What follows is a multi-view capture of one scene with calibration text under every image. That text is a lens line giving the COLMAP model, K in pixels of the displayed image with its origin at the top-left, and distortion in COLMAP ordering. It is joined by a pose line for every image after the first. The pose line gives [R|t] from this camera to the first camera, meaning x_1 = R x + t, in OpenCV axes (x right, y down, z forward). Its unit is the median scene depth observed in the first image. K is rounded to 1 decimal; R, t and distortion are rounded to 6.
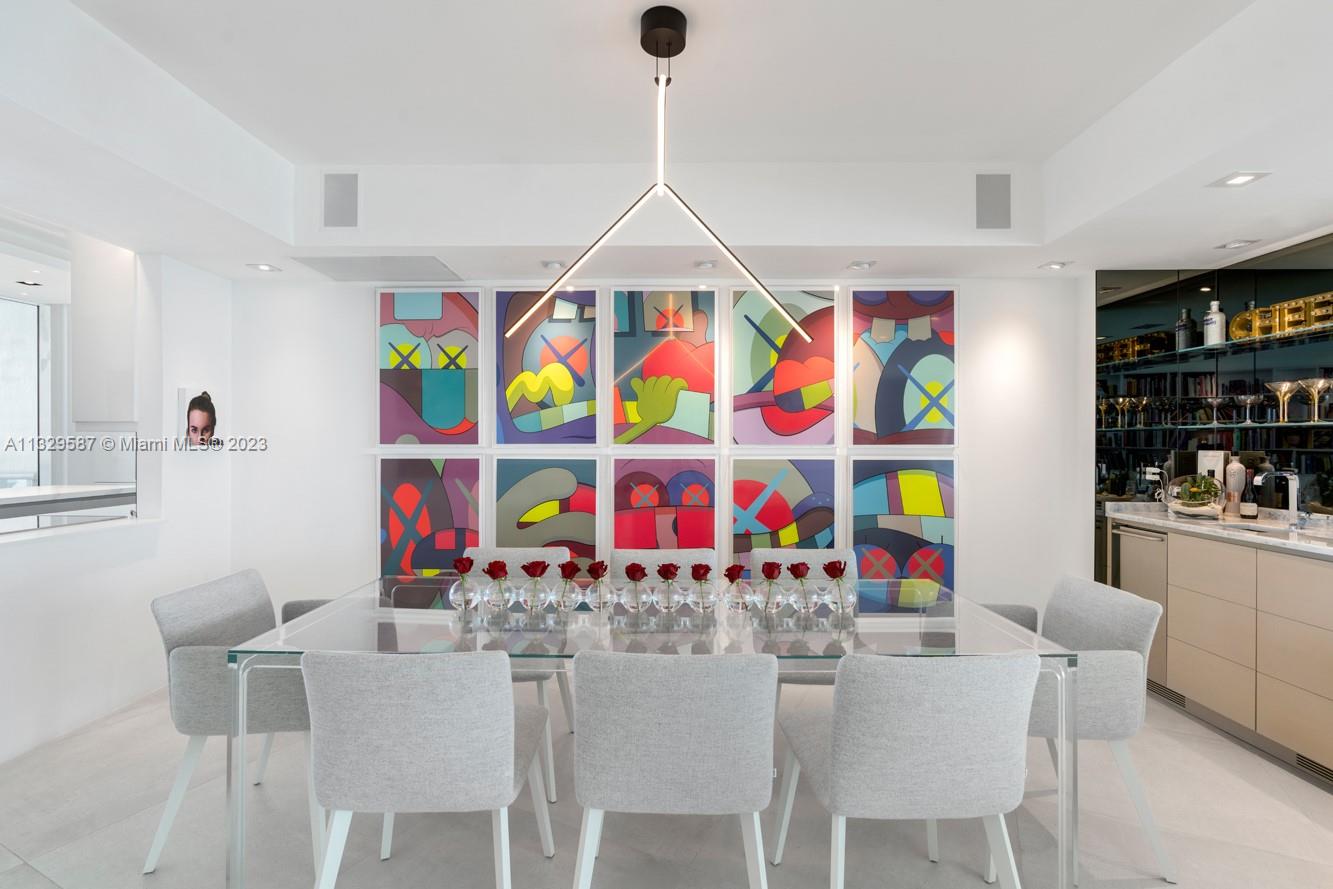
lens RADIAL K [[615.3, 0, 657.7], [0, 615.3, 443.9], [0, 0, 1]] dist [-0.010340, 0.002286]
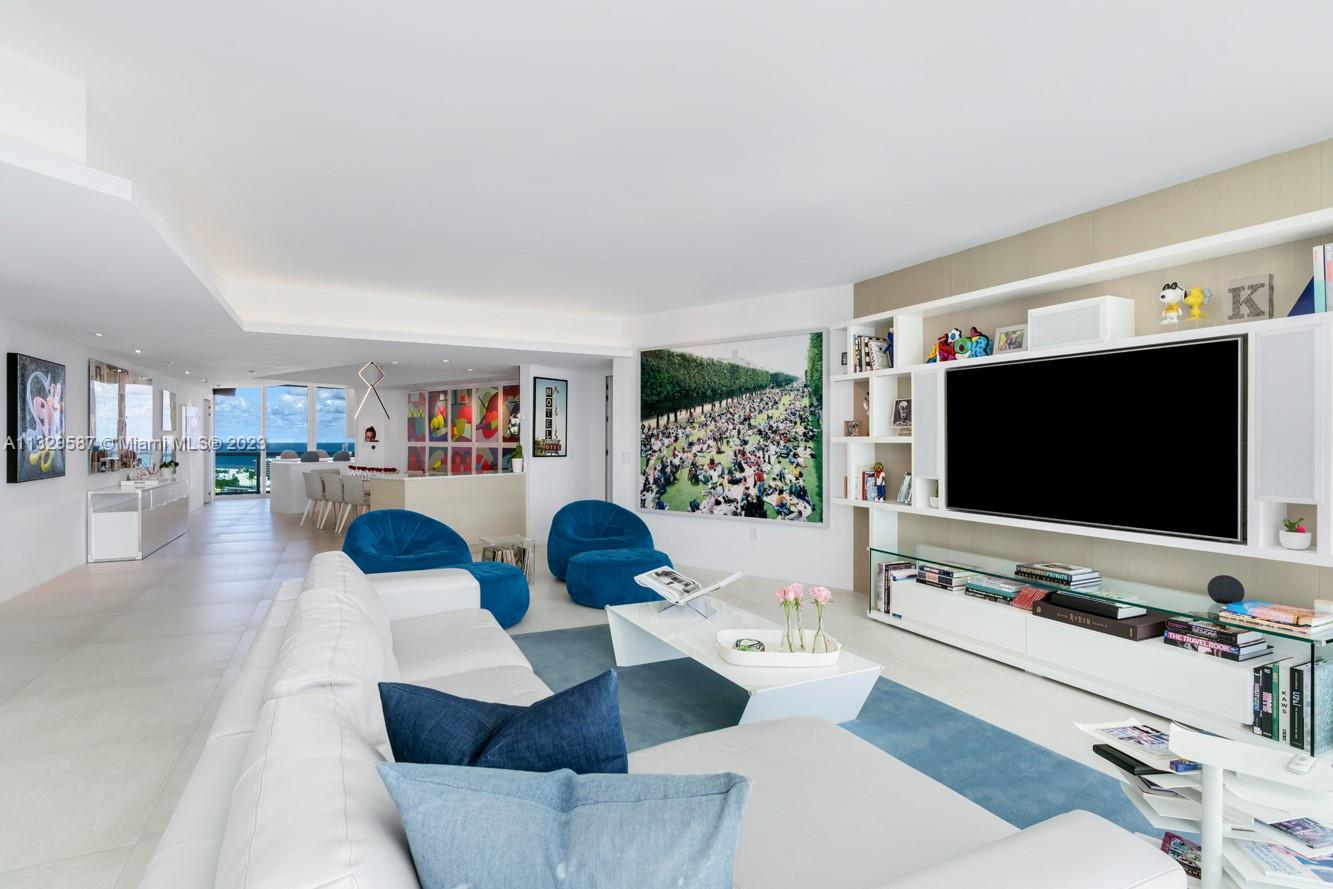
lens RADIAL K [[667.3, 0, 659.0], [0, 667.3, 440.0], [0, 0, 1]] dist [-0.000254, 0.001368]
pose [[0.788326, 0.000597, -0.615258, 2.684301], [-0.002917, 0.999992, -0.002767, -0.002246], [0.615251, 0.003976, 0.788321, -0.909984]]
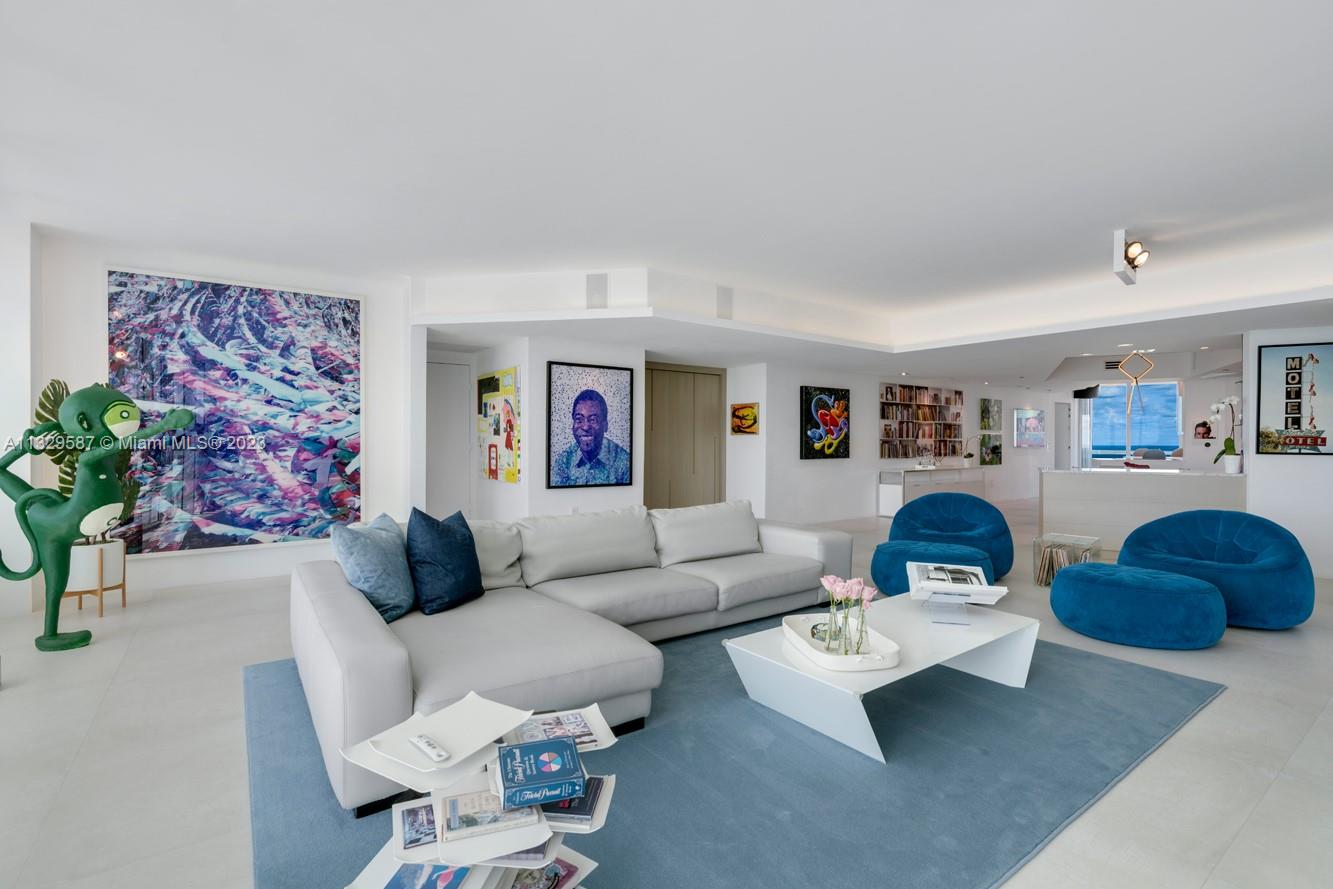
lens RADIAL K [[604.4, 0, 663.6], [0, 604.4, 442.2], [0, 0, 1]] dist [-0.007631, 0.003889]
pose [[-0.466754, -0.000439, -0.884387, 3.009795], [-0.003409, 0.999993, 0.001303, 0.024244], [0.884381, 0.003623, -0.466752, 0.012999]]
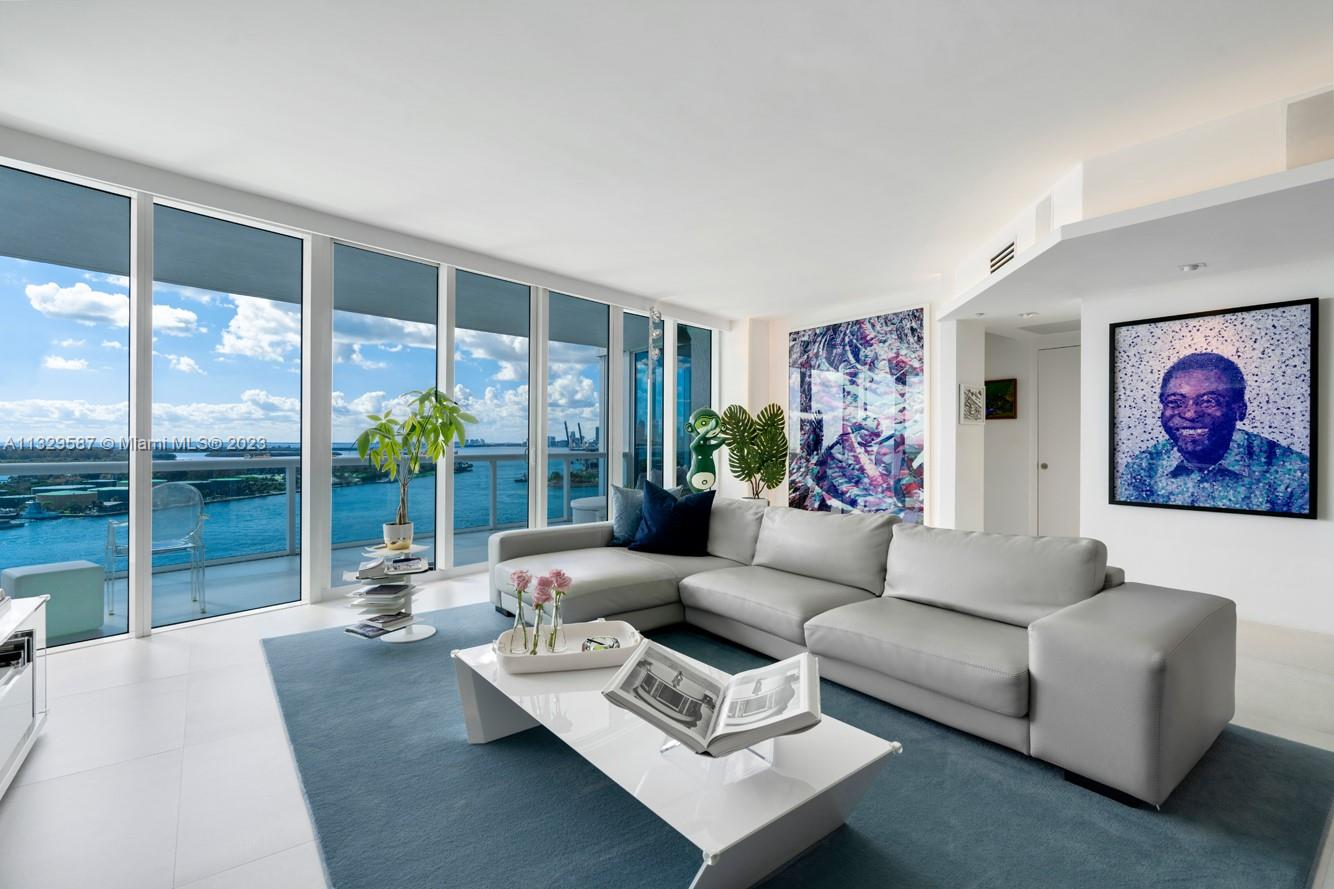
lens RADIAL K [[604.9, 0, 670.6], [0, 604.9, 439.8], [0, 0, 1]] dist [-0.007631, 0.003889]
pose [[-0.901052, -0.001508, 0.433709, 1.888468], [-0.002948, 0.999992, -0.002648, 0.036826], [-0.433702, -0.003665, -0.901049, 0.409863]]
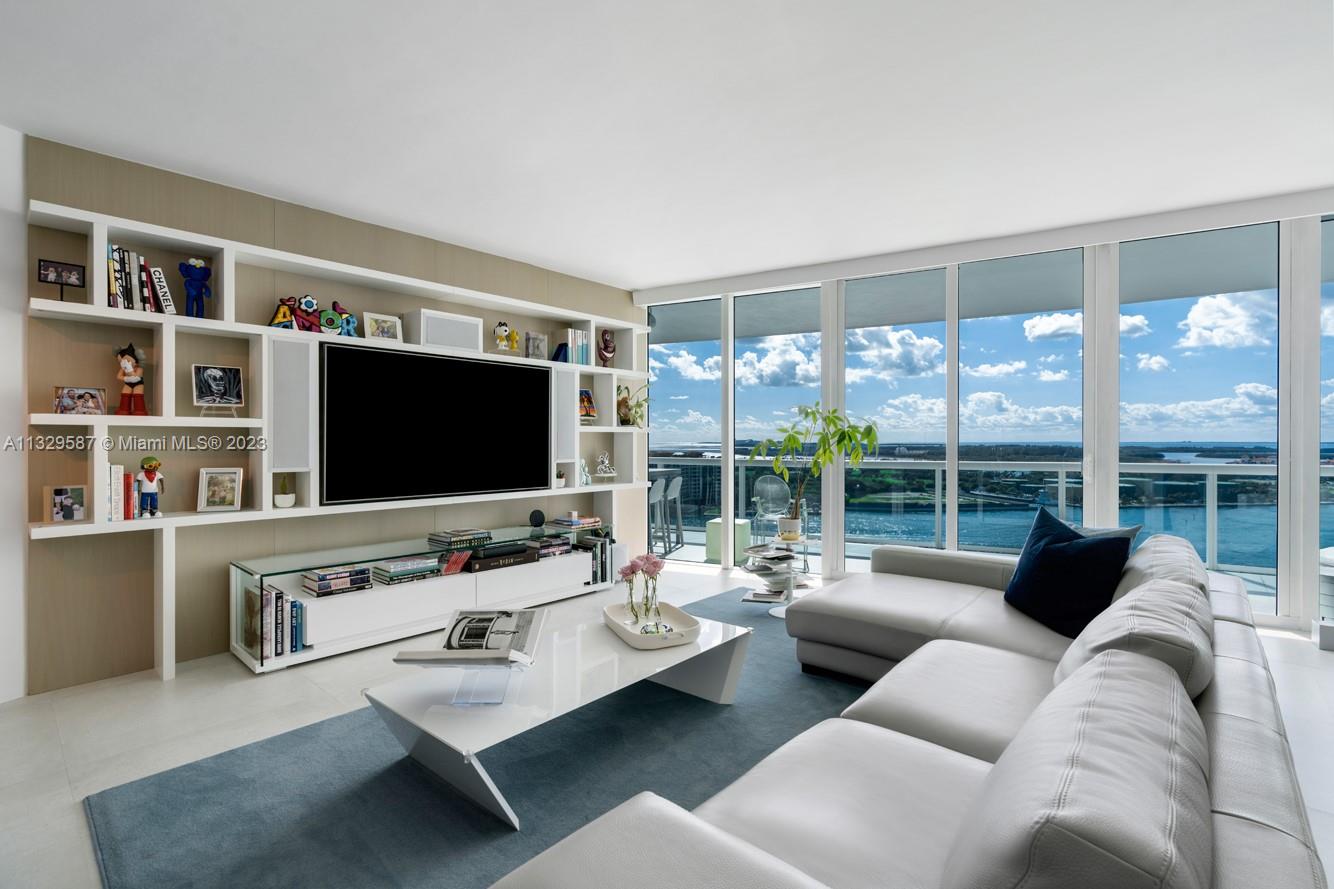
lens RADIAL K [[604.9, 0, 659.7], [0, 604.9, 440.1], [0, 0, 1]] dist [-0.007631, 0.003889]
pose [[0.269248, 0.000137, 0.963071, 1.511689], [0.002888, 0.999995, -0.000950, 0.021132], [-0.963066, 0.003037, 0.269247, -0.364164]]
